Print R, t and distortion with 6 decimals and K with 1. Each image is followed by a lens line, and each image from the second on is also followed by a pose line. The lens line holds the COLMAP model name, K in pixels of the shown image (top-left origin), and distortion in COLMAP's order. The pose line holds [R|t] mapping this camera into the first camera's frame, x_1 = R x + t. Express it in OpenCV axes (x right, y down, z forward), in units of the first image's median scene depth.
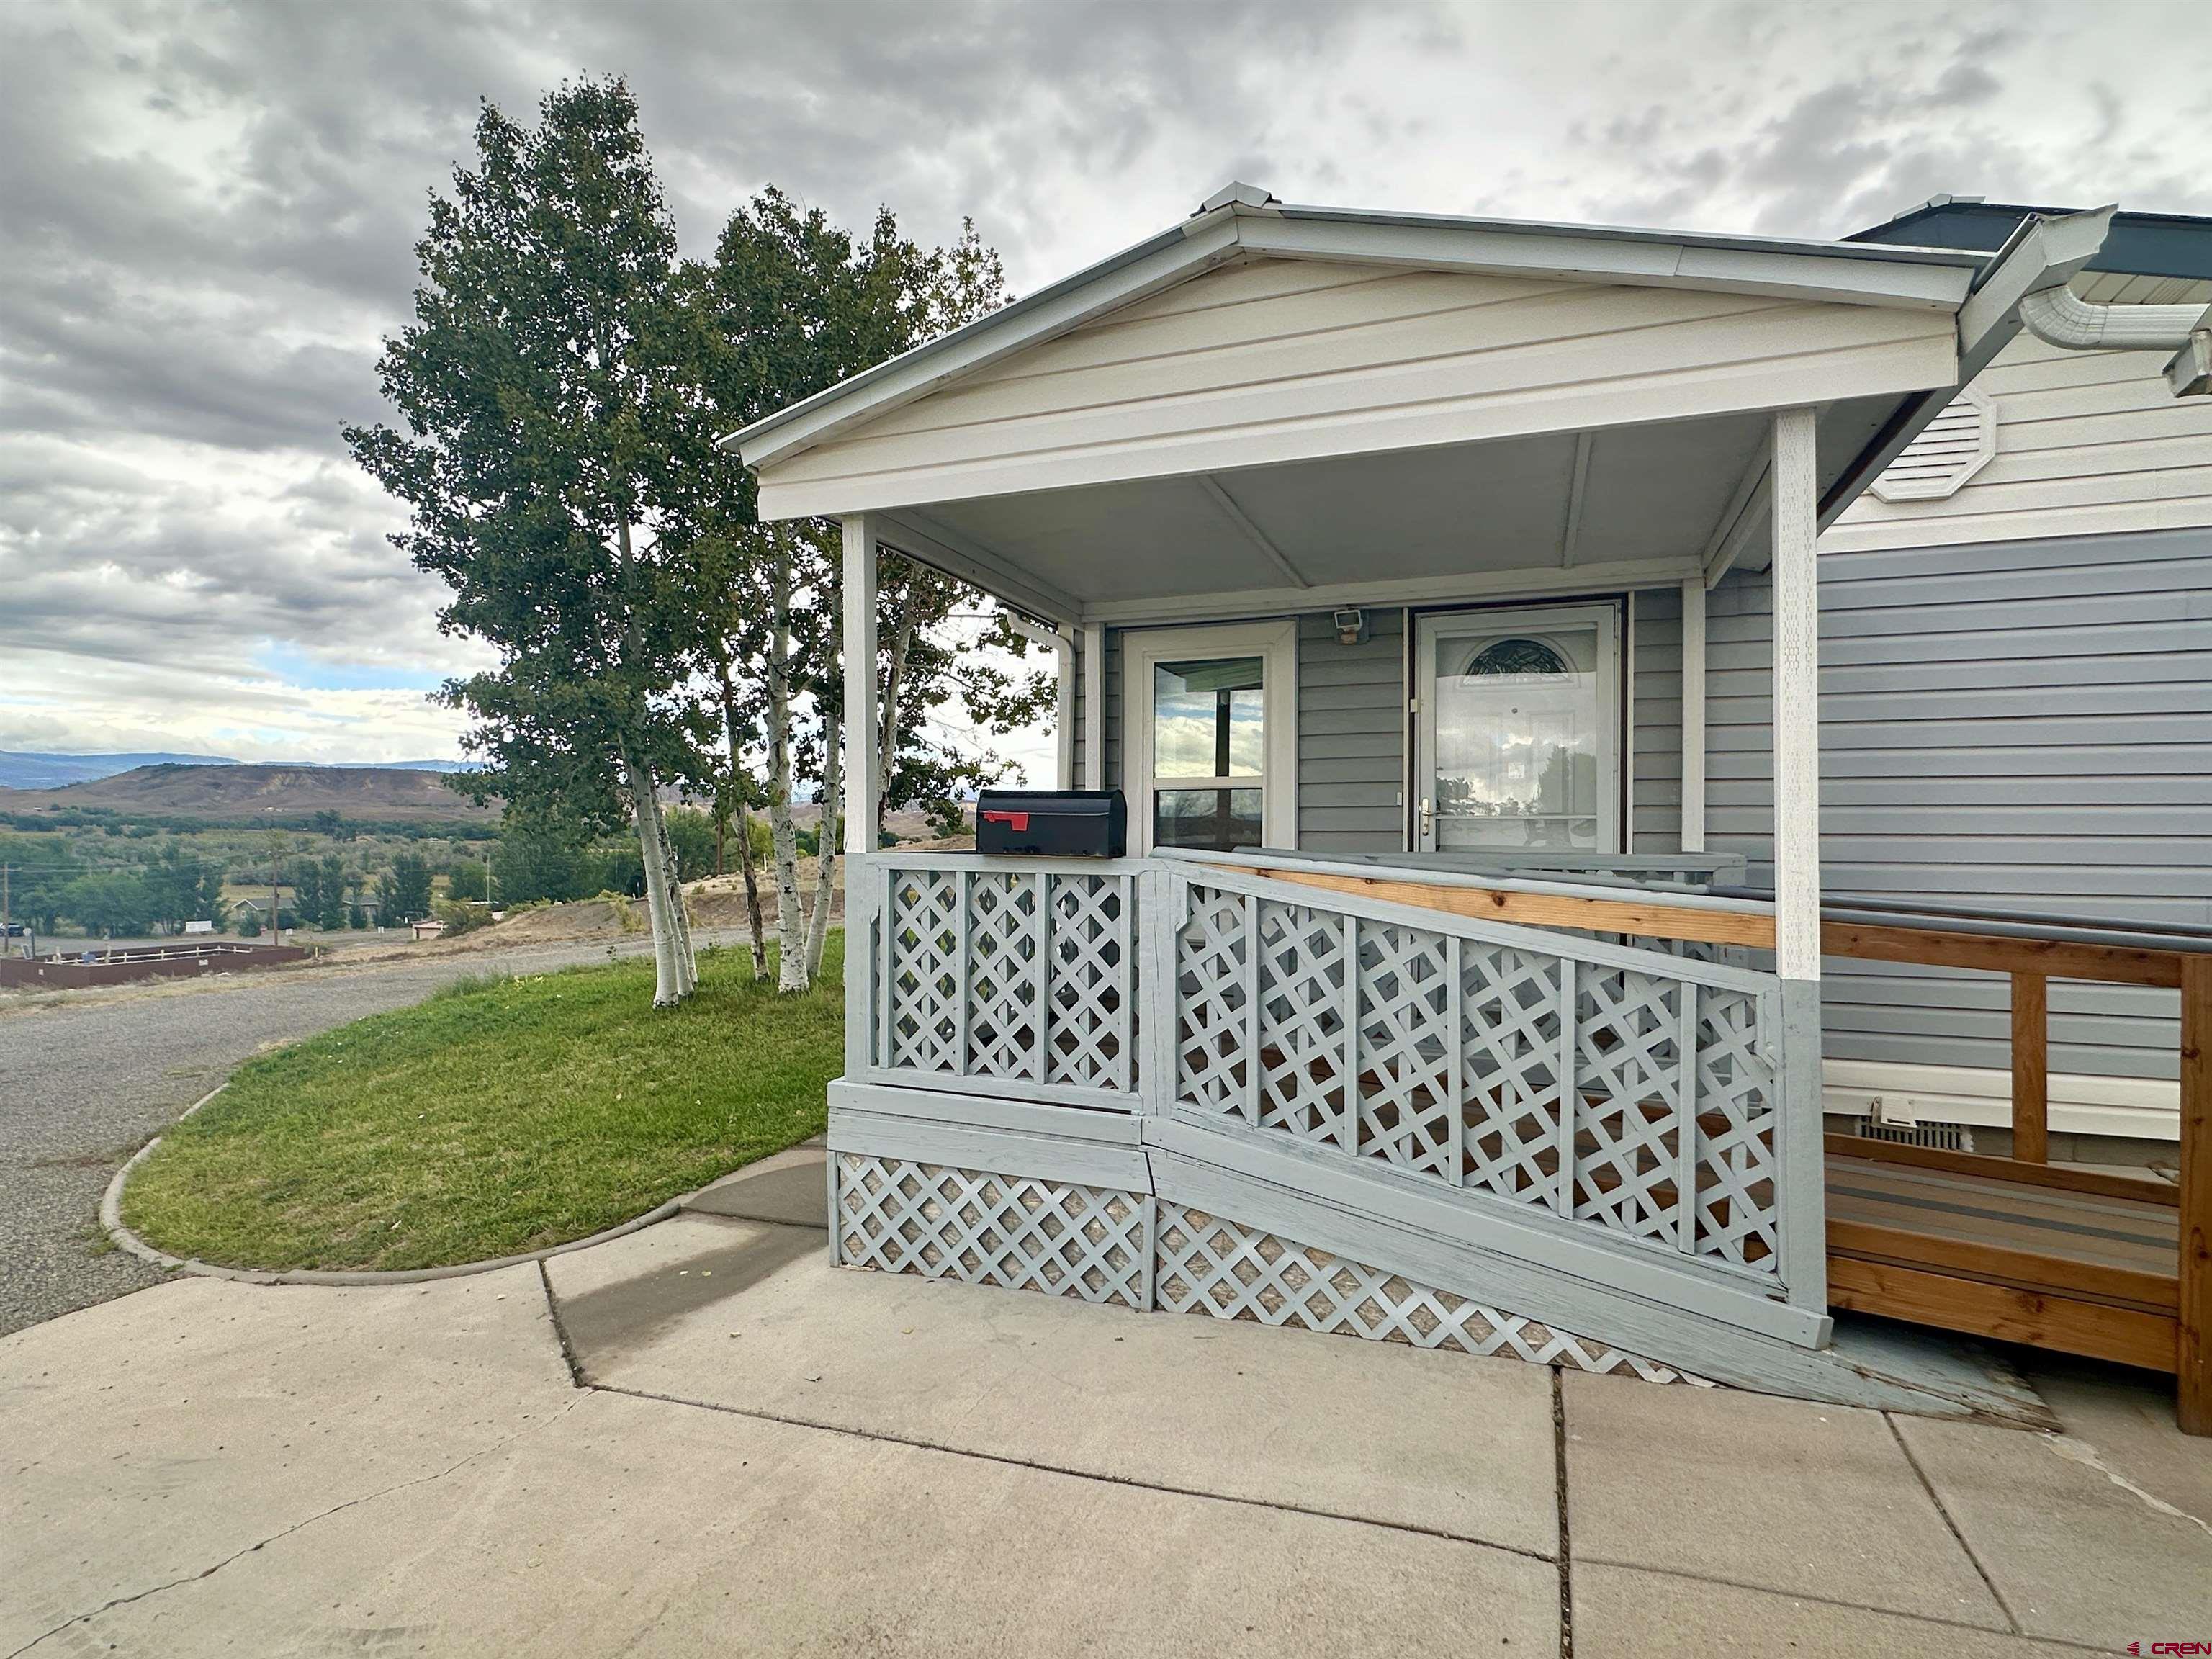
lens RADIAL K [[1096.0, 0, 1111.4], [0, 1096.0, 826.9], [0, 0, 1]] dist [-0.002026, -0.000434]
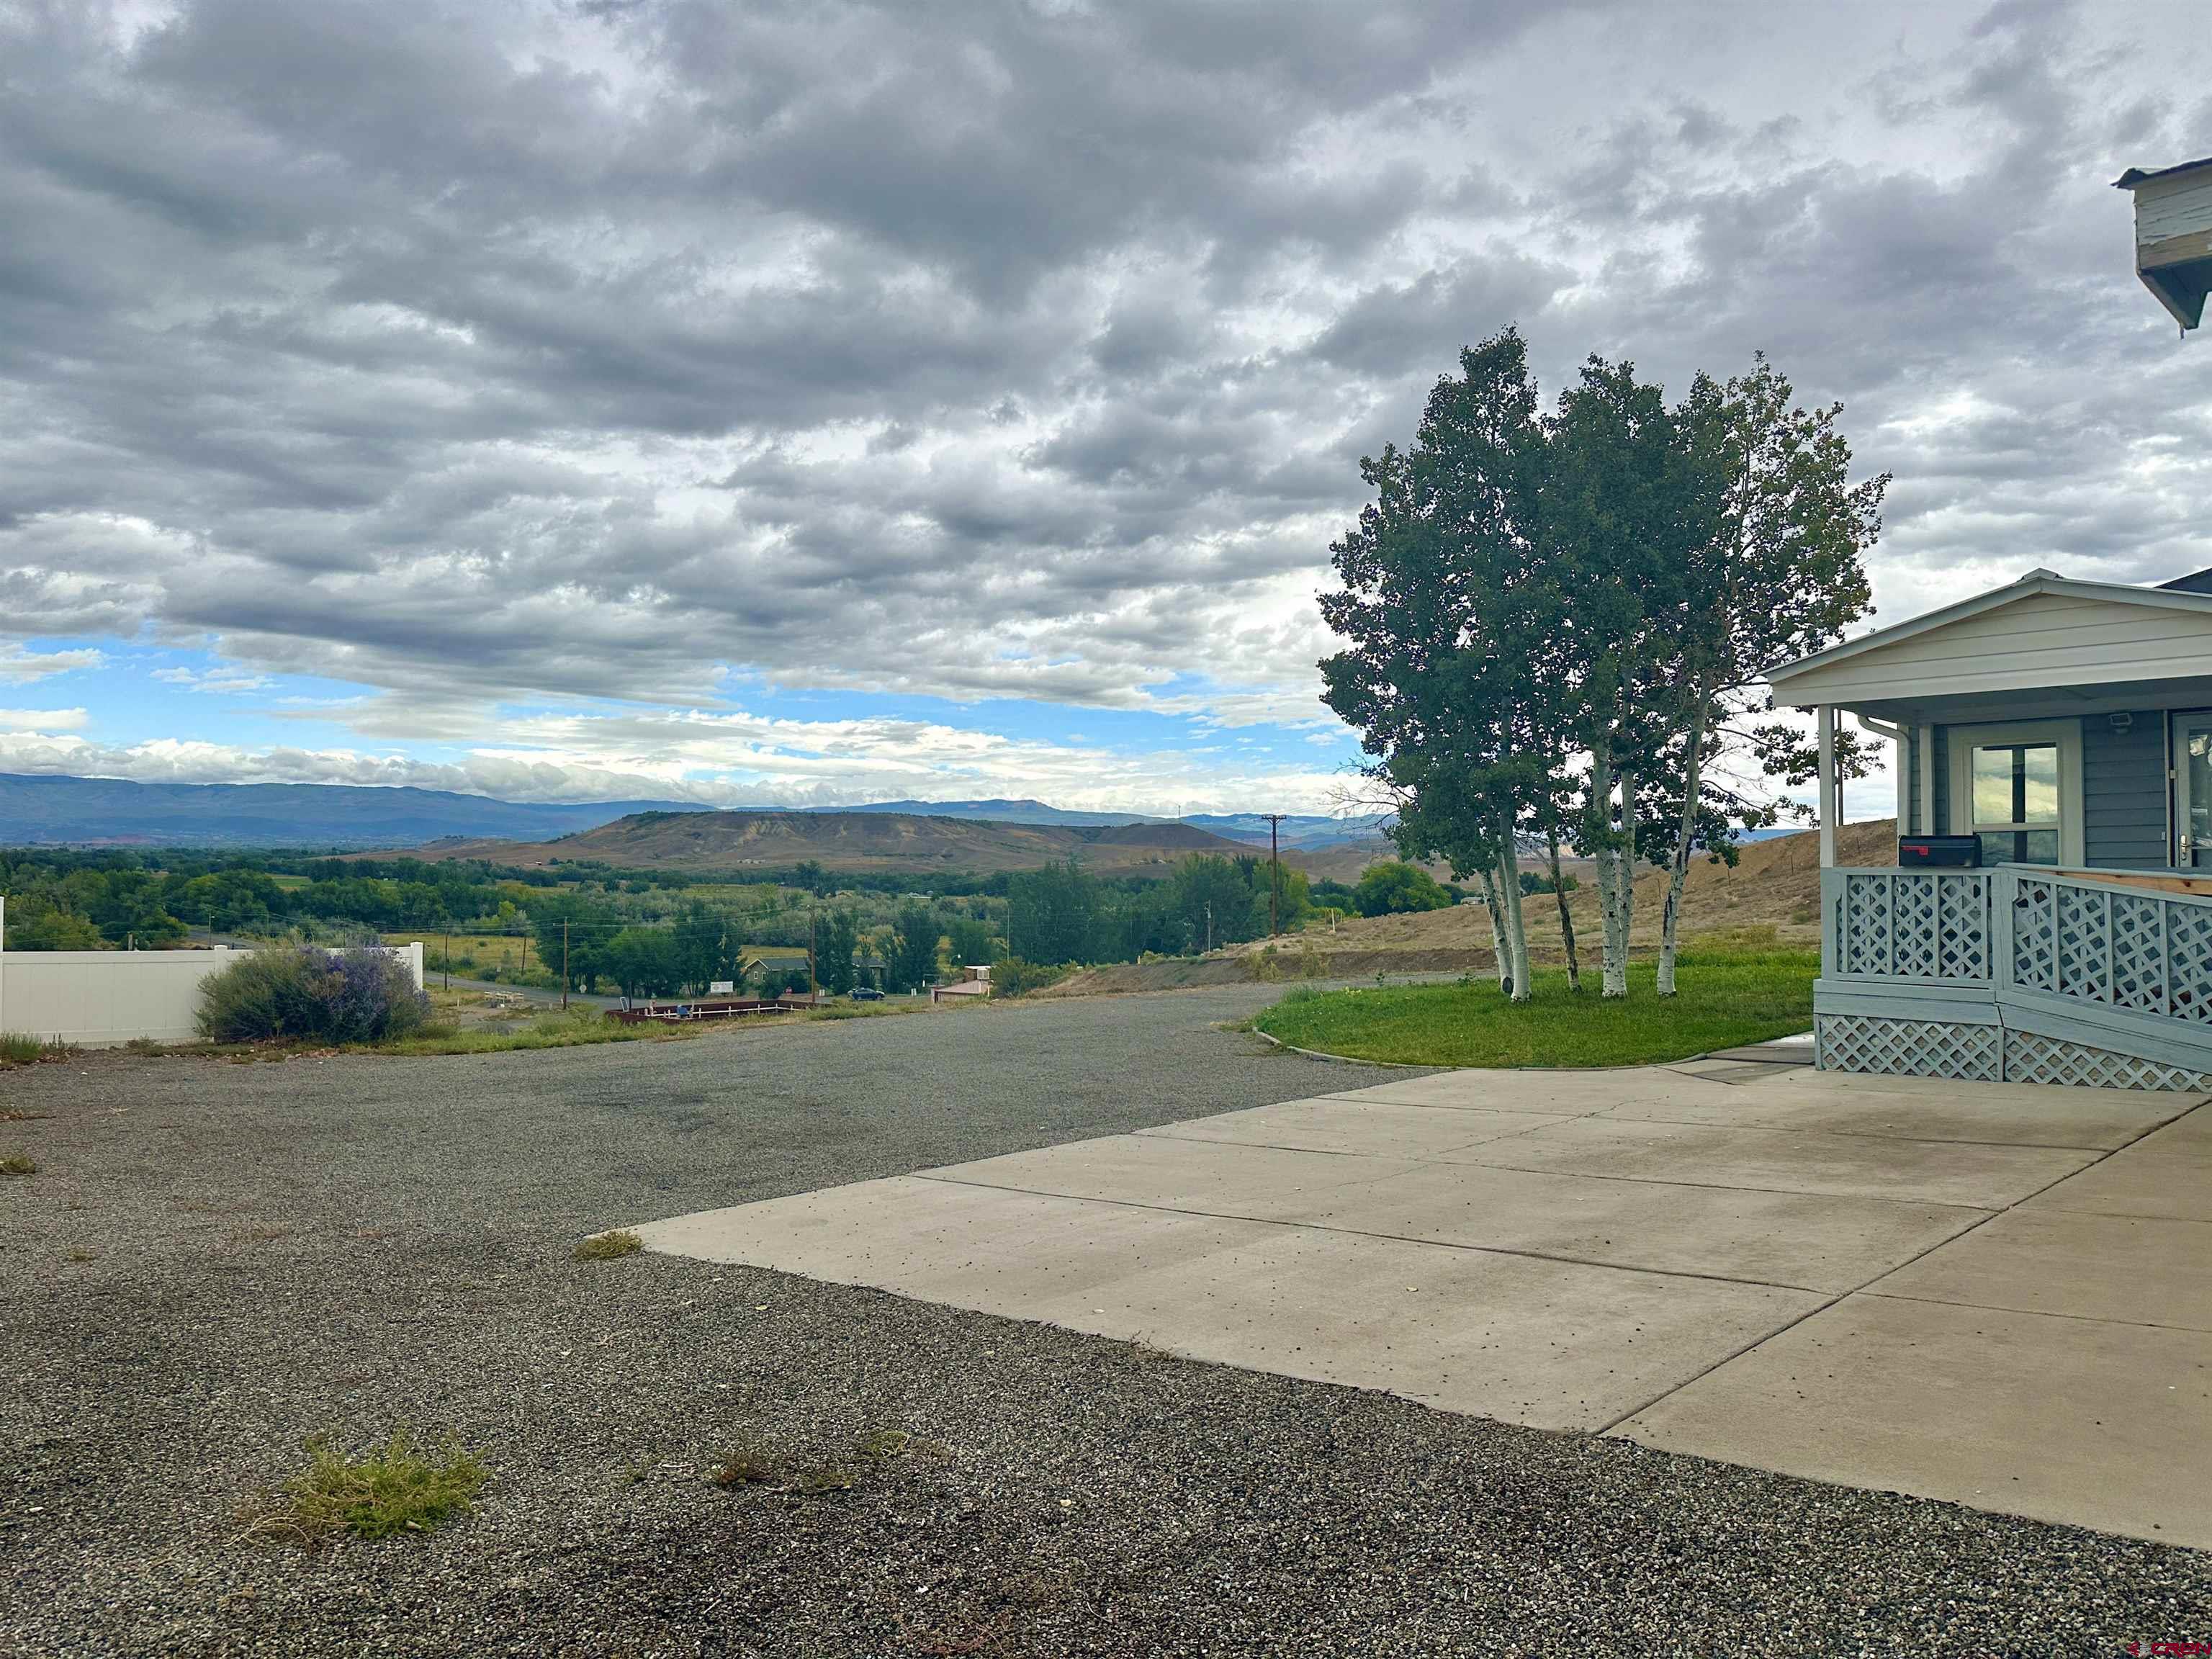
lens RADIAL K [[1583.7, 0, 1108.0], [0, 1583.7, 839.9], [0, 0, 1]] dist [0.034879, -0.028751]
pose [[0.922502, -0.014452, -0.385723, -0.326808], [0.005045, 0.999665, -0.025389, 0.041383], [0.385960, 0.021475, 0.922265, -2.281436]]
